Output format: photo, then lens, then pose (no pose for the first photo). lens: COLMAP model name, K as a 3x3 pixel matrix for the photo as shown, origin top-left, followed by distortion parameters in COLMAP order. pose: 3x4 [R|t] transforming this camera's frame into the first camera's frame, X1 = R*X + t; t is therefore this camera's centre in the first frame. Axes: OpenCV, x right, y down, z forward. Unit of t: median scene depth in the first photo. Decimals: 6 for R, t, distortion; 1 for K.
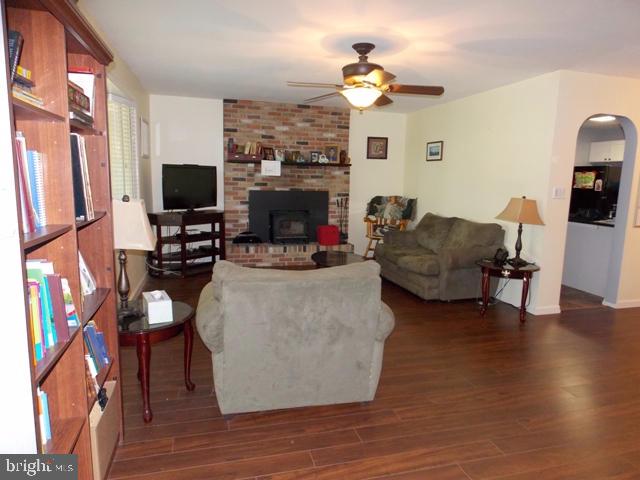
lens RADIAL K [[420.6, 0, 323.5], [0, 420.6, 244.9], [0, 0, 1]] dist [-0.002572, -0.003975]
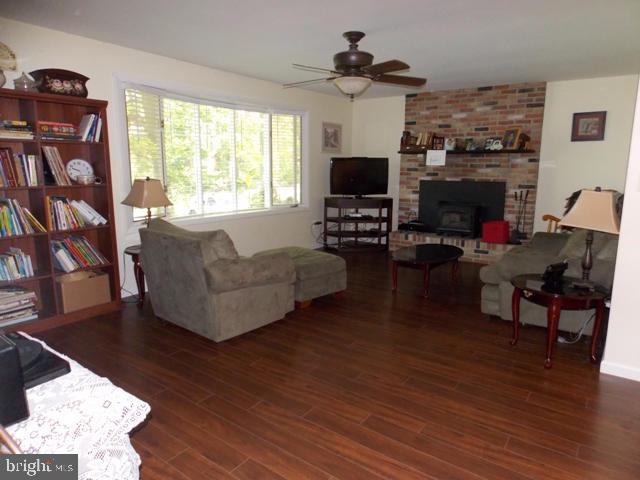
lens RADIAL K [[420.6, 0, 320.4], [0, 420.6, 240.4], [0, 0, 1]] dist [-0.002572, -0.003975]
pose [[0.616520, 0.118291, -0.778402, 0.488150], [-0.116296, 0.991487, 0.058562, -0.015268], [0.778703, 0.054420, 0.625029, 0.173390]]
